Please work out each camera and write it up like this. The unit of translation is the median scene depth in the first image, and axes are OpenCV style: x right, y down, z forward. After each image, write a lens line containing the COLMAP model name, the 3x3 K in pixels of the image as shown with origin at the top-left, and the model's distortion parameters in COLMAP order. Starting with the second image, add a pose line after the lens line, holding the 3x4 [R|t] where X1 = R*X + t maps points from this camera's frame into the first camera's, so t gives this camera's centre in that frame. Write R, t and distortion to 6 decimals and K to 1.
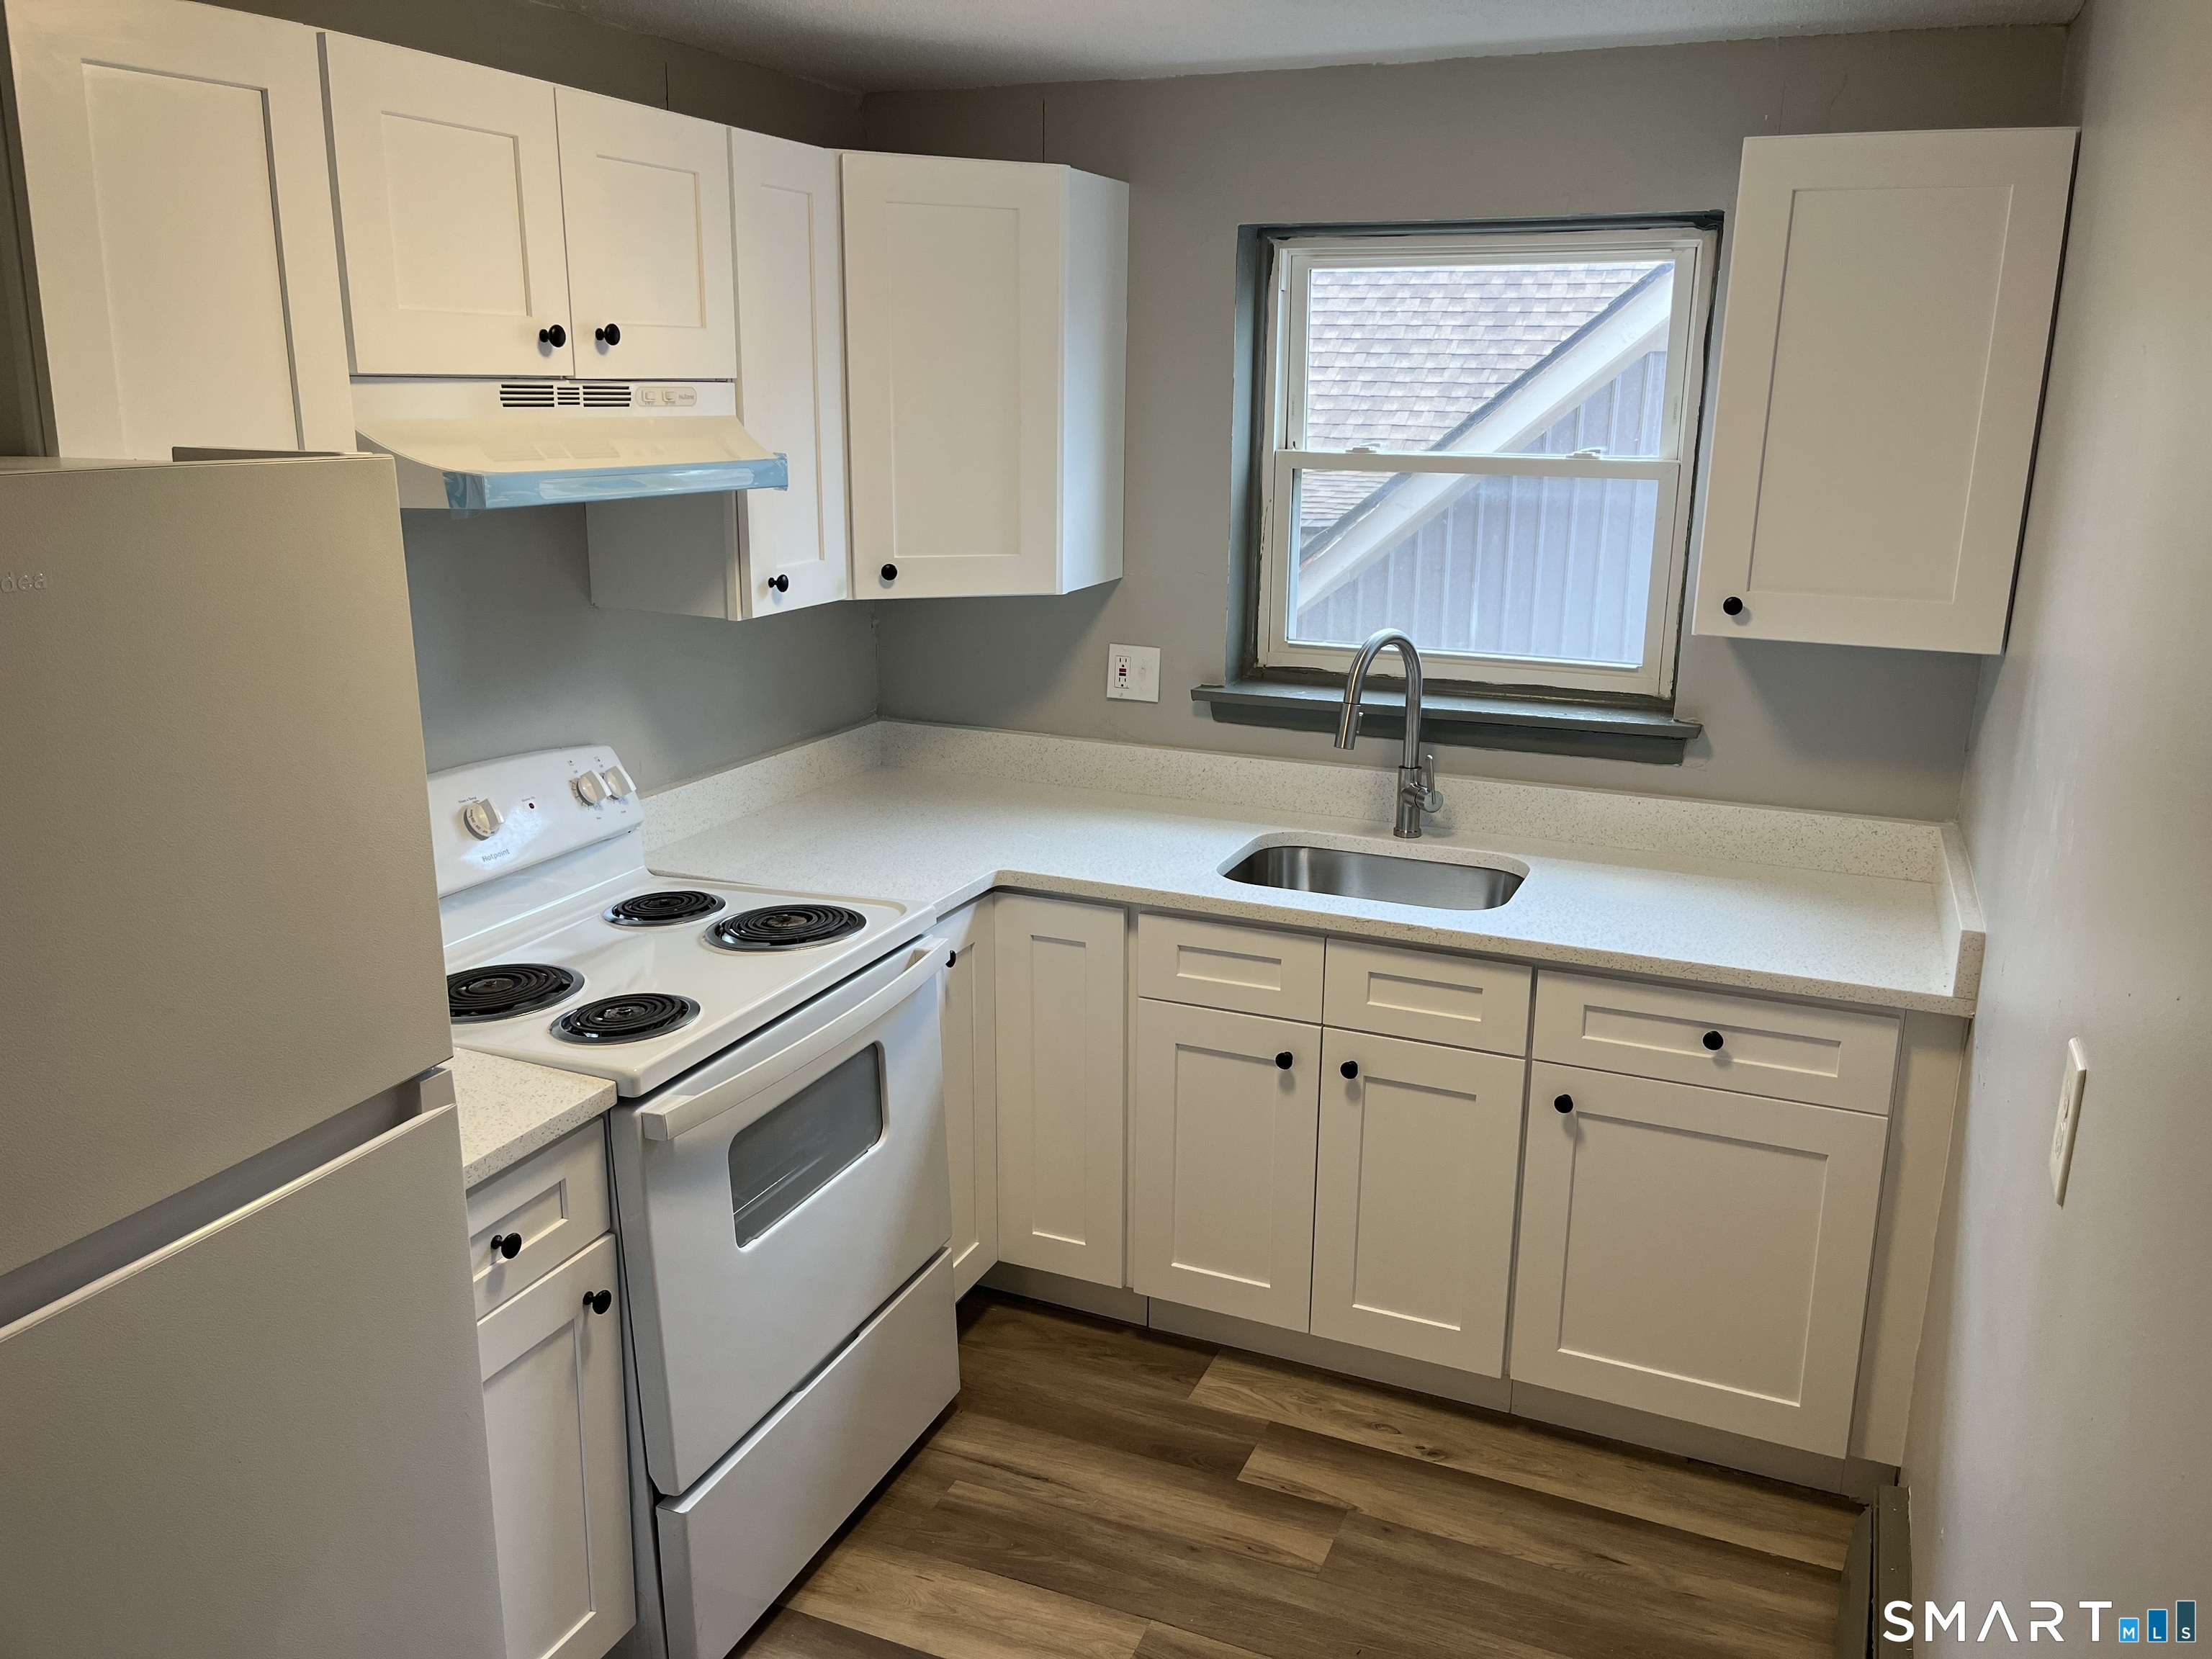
lens RADIAL K [[1677.8, 0, 1119.4], [0, 1677.8, 822.4], [0, 0, 1]] dist [0.081223, -0.100877]
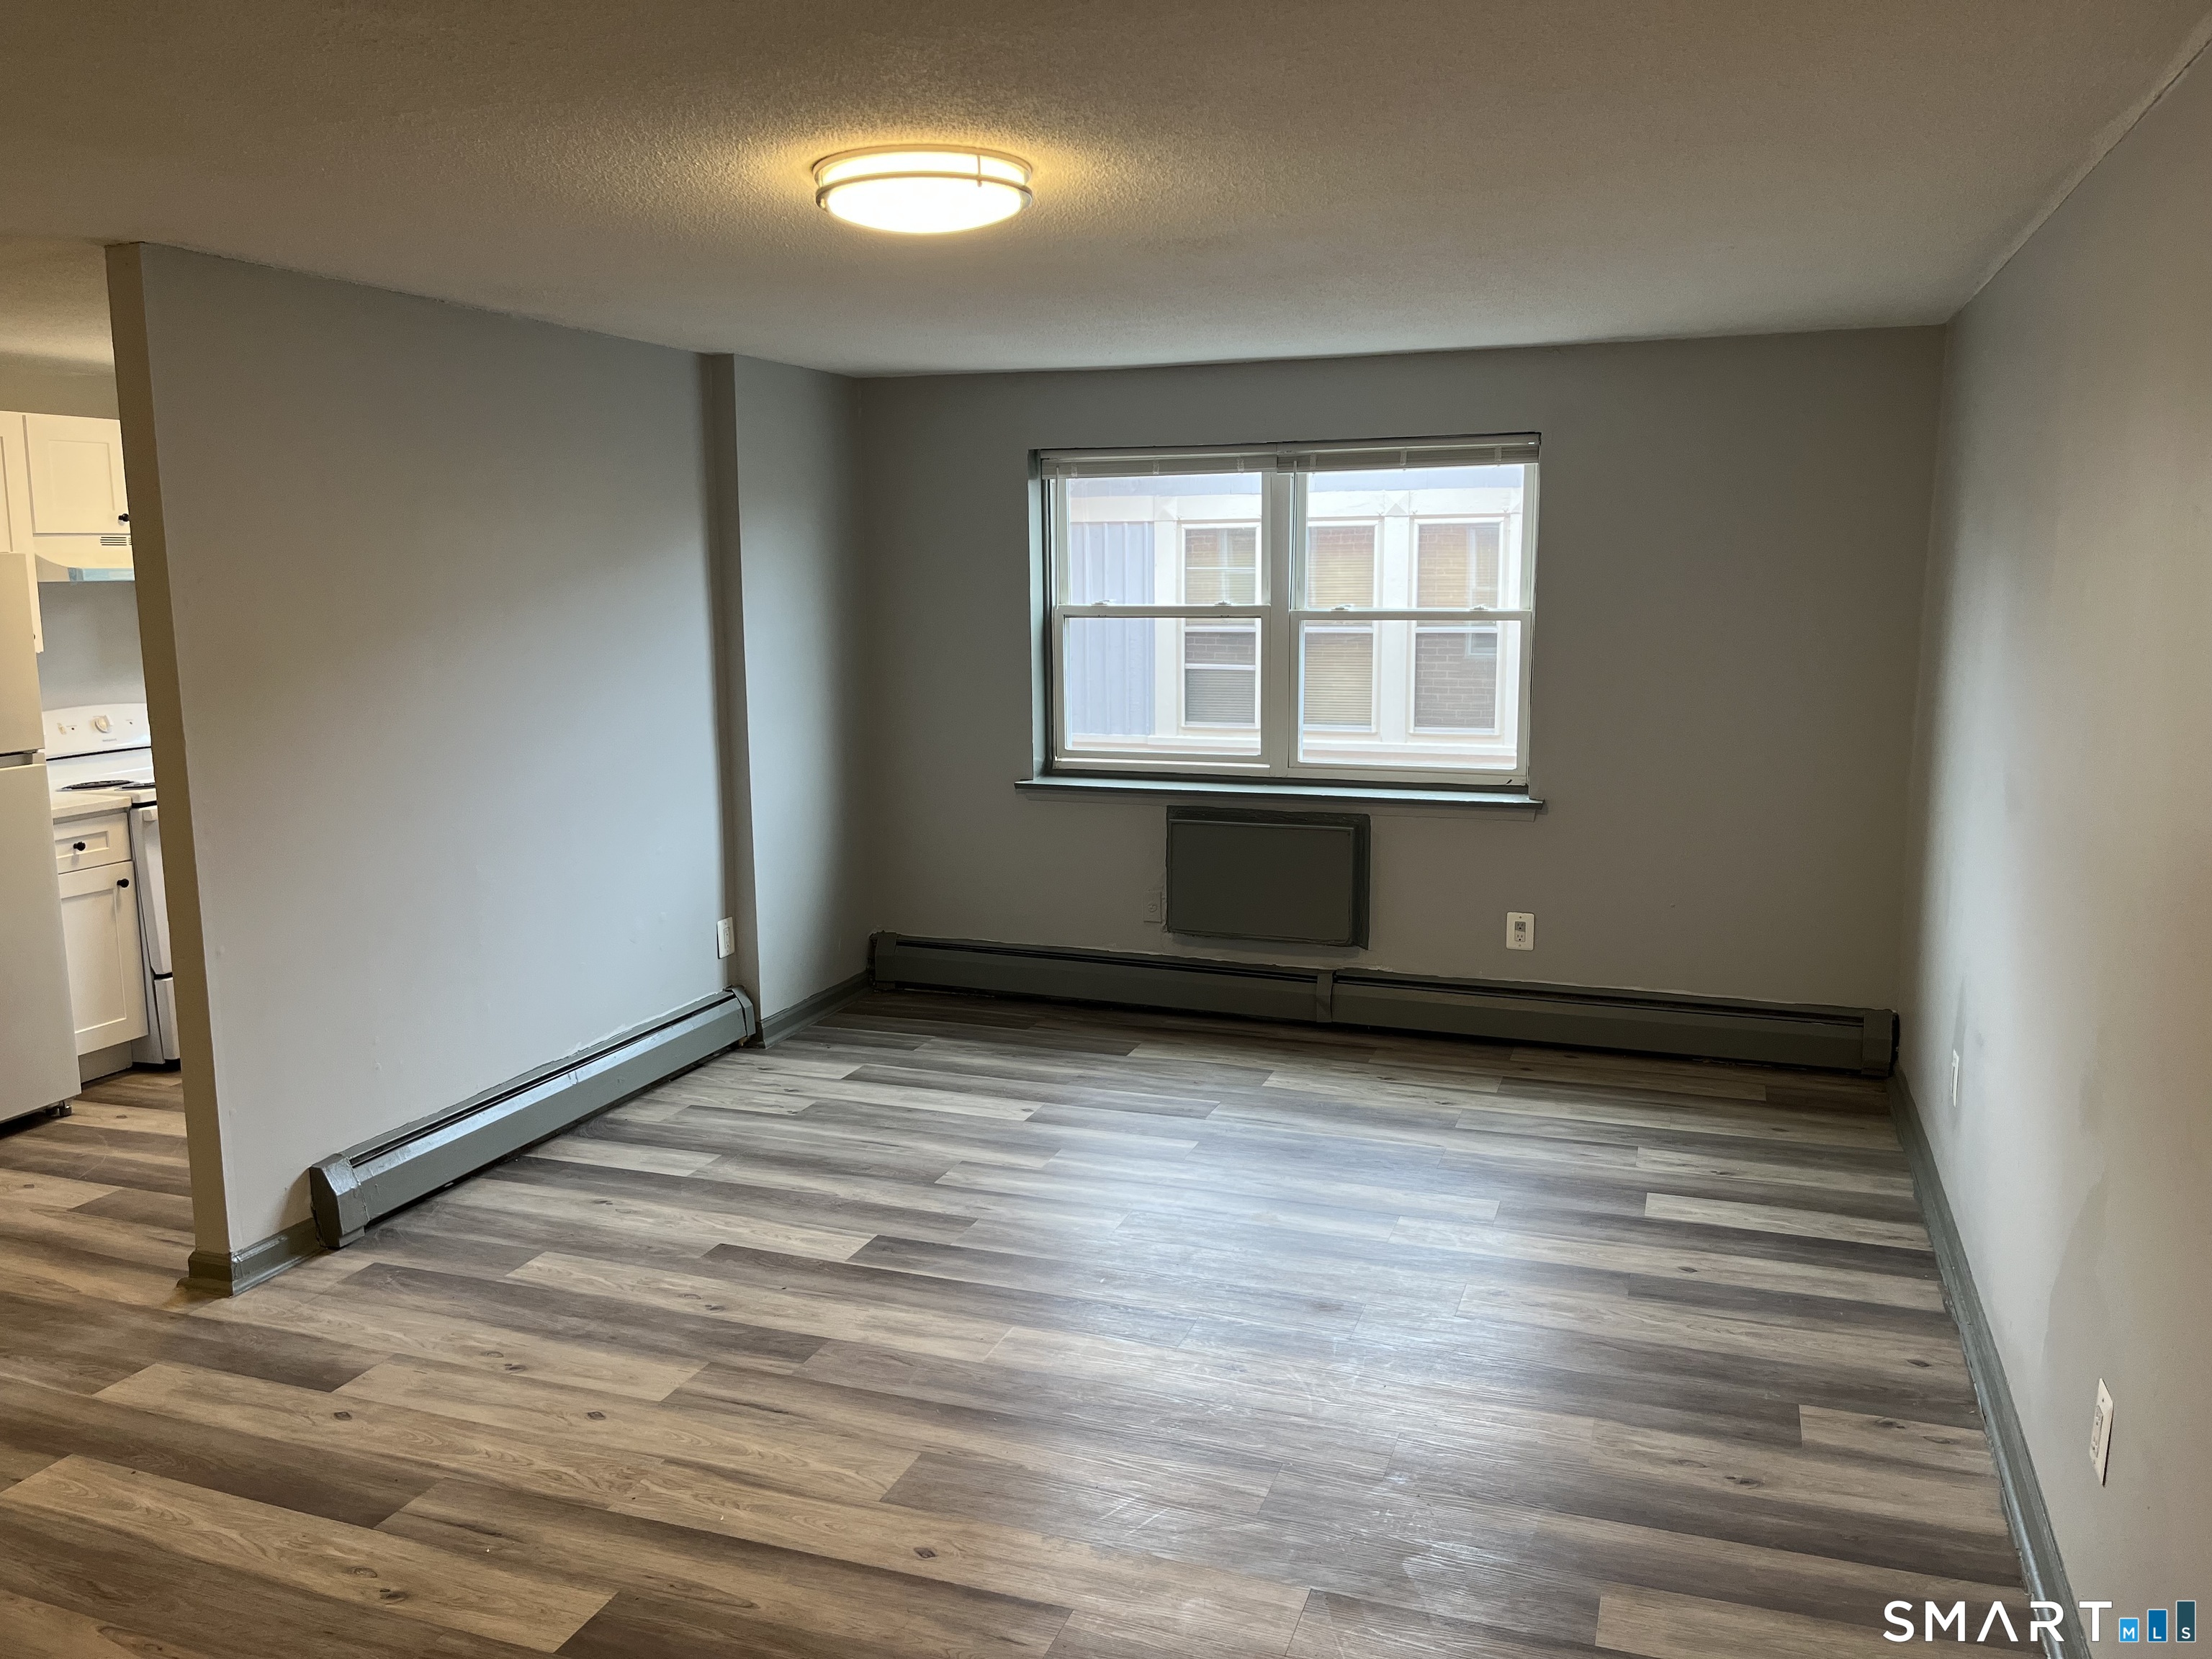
lens RADIAL K [[1677.8, 0, 1119.4], [0, 1677.8, 822.4], [0, 0, 1]] dist [0.081223, -0.100877]
pose [[0.998804, -0.024671, 0.042202, 1.108546], [0.028636, 0.994962, -0.096073, 0.487068], [-0.039619, 0.097167, 0.994479, -1.662397]]
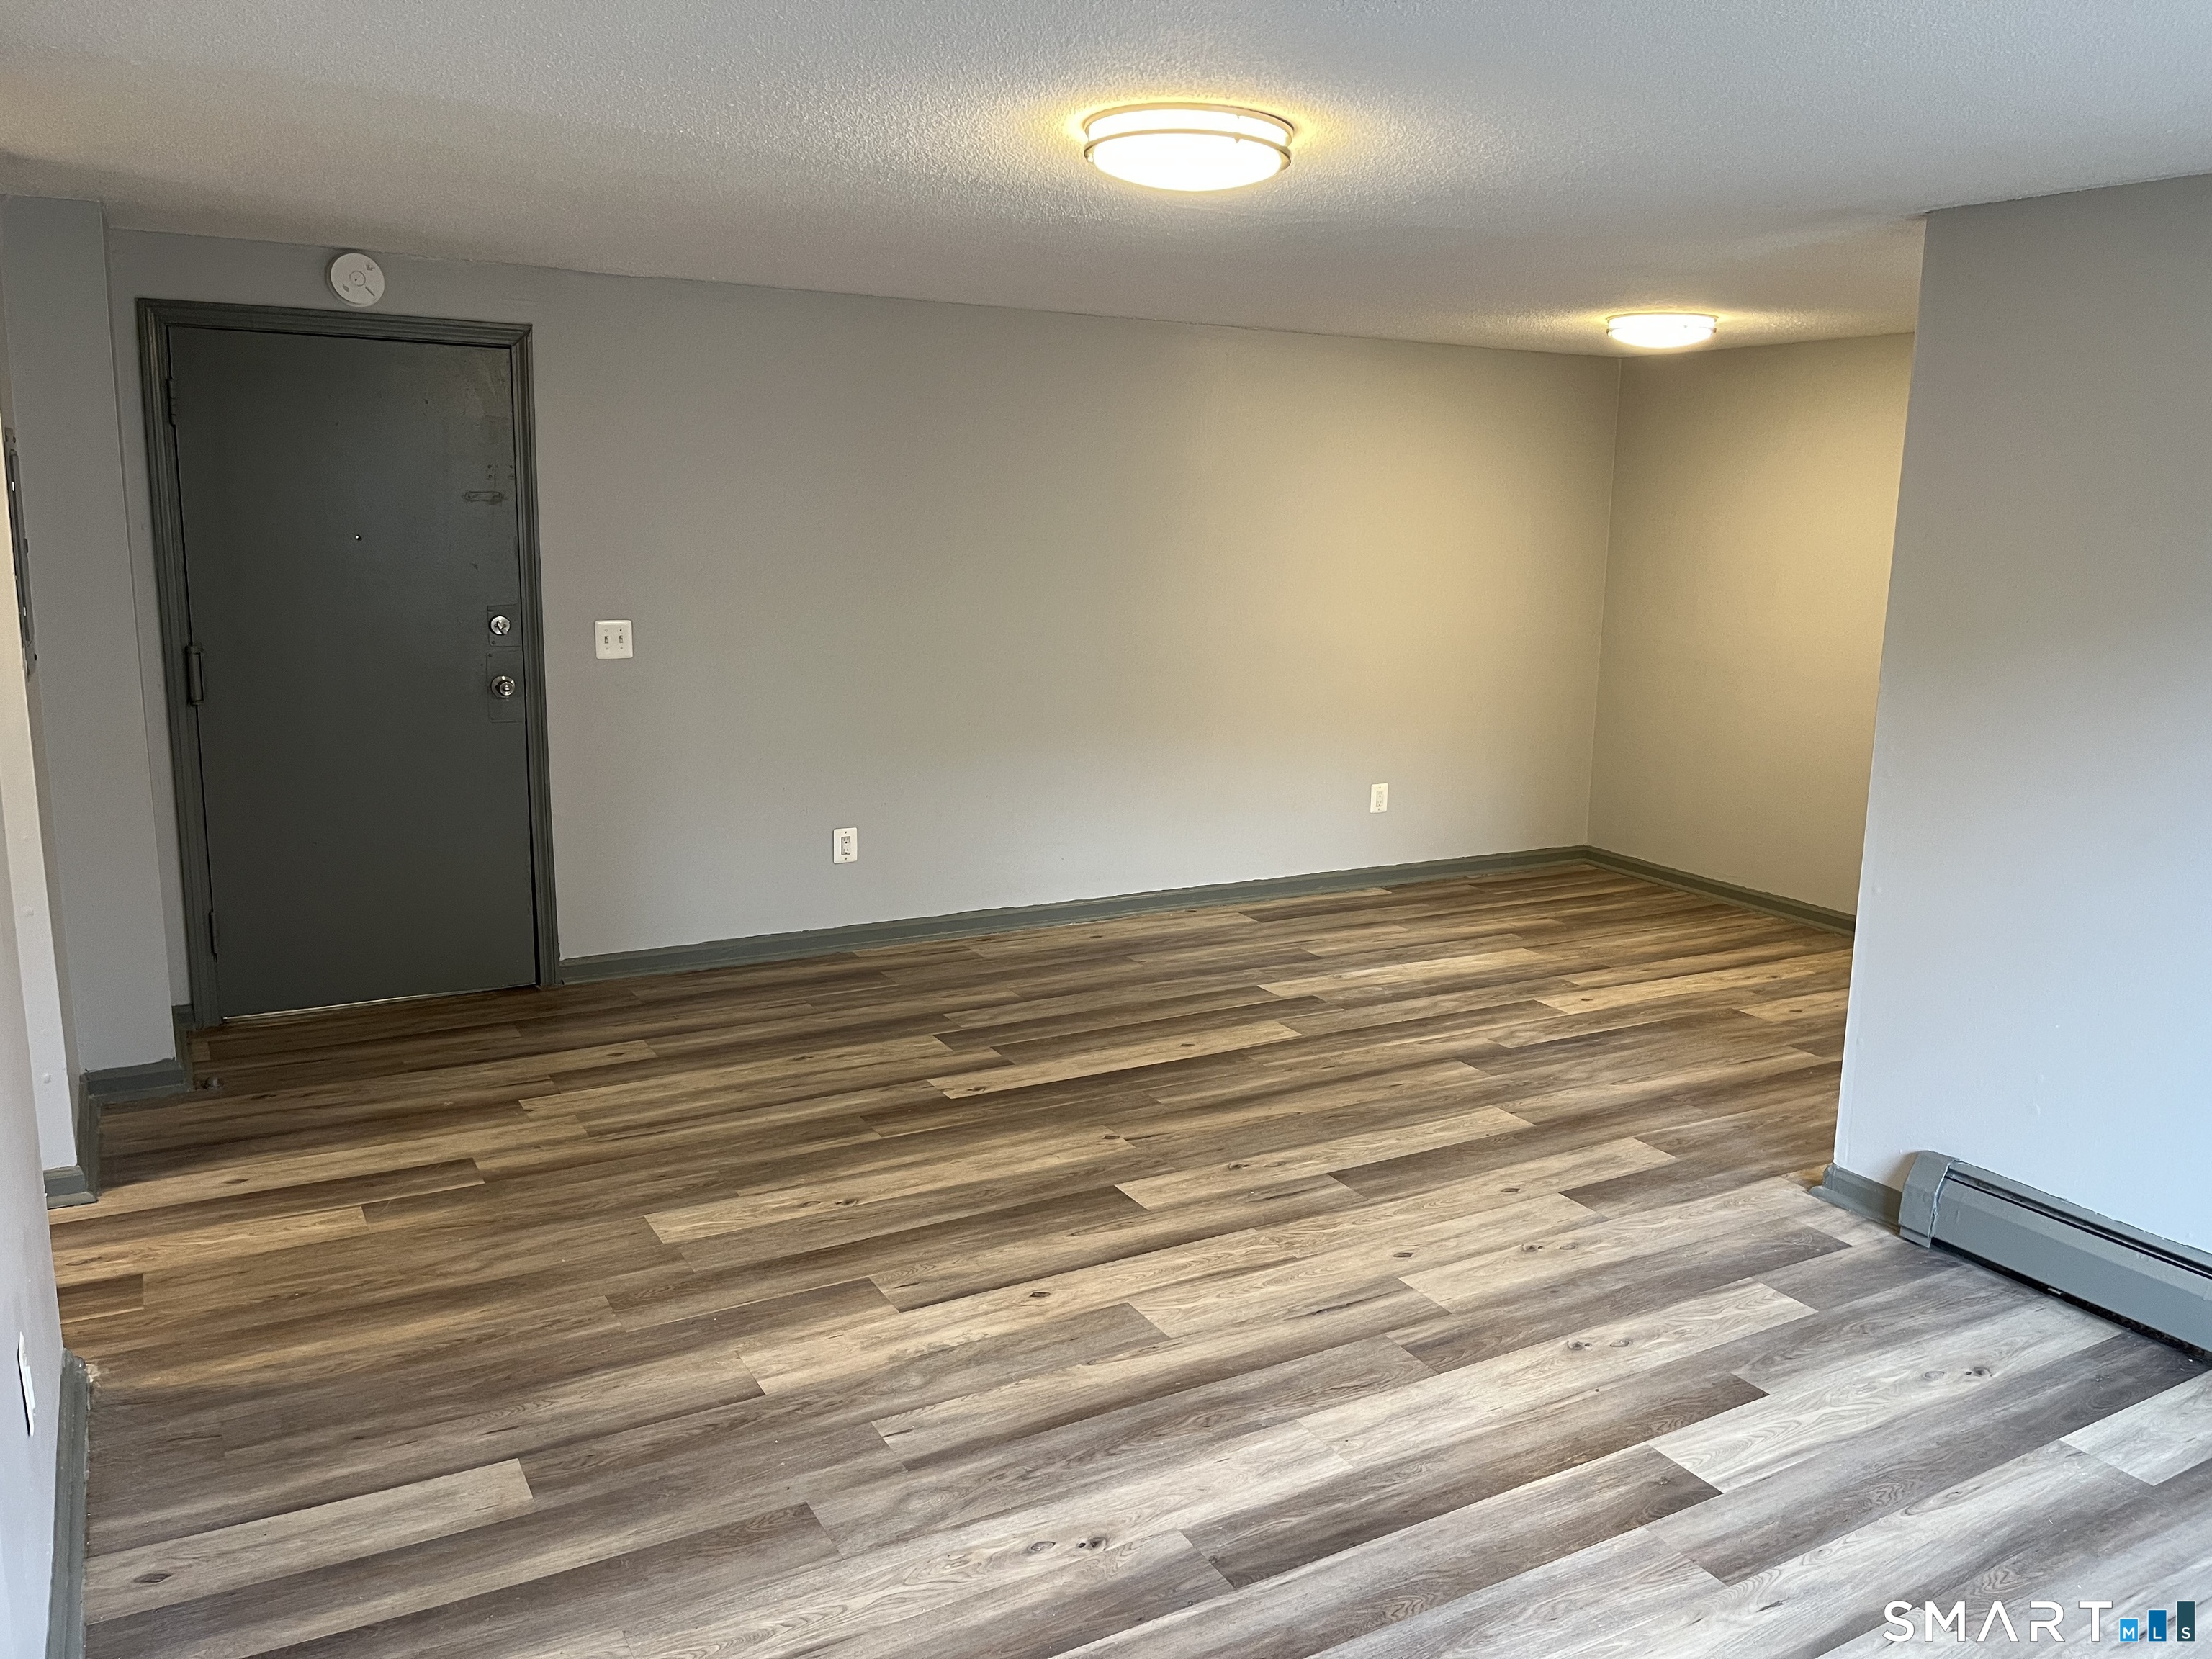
lens RADIAL K [[1677.8, 0, 1119.4], [0, 1677.8, 822.4], [0, 0, 1]] dist [0.081223, -0.100877]
pose [[-0.612271, 0.126151, -0.780519, 2.215875], [-0.221406, 0.920336, 0.322429, -0.073092], [0.759015, 0.370226, -0.535565, 0.533073]]
